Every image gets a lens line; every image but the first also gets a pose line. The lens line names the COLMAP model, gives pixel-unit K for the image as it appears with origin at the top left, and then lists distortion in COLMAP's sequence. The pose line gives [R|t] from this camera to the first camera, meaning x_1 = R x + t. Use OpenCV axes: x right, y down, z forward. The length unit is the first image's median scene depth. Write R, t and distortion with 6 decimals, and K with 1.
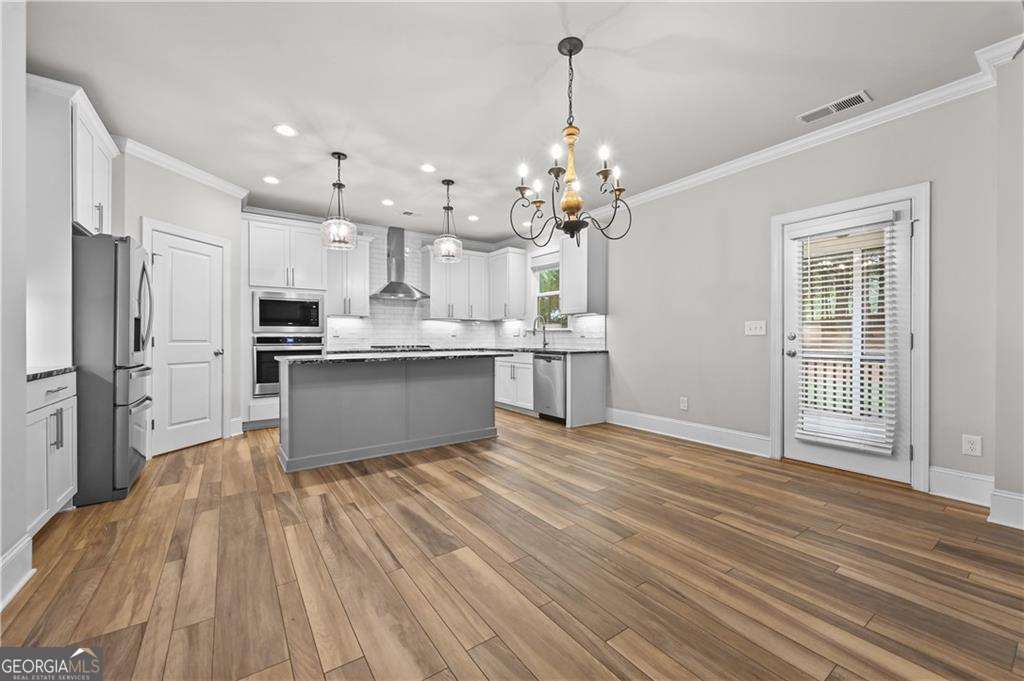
lens RADIAL K [[406.4, 0, 508.5], [0, 406.4, 341.4], [0, 0, 1]] dist [-0.002716, 0.000056]
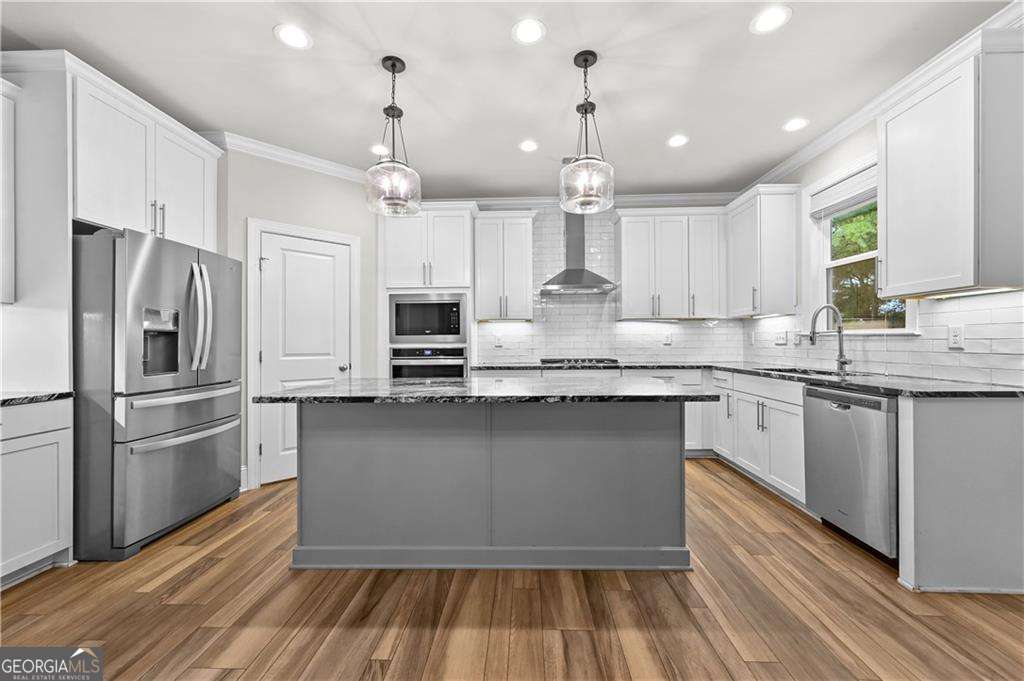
lens RADIAL K [[406.4, 0, 511.5], [0, 406.4, 342.6], [0, 0, 1]] dist [-0.002716, 0.000056]
pose [[0.801729, -0.004124, -0.597673, 0.074834], [0.001153, 0.999985, -0.005353, -0.017598], [0.597686, 0.003603, 0.801722, 0.449828]]
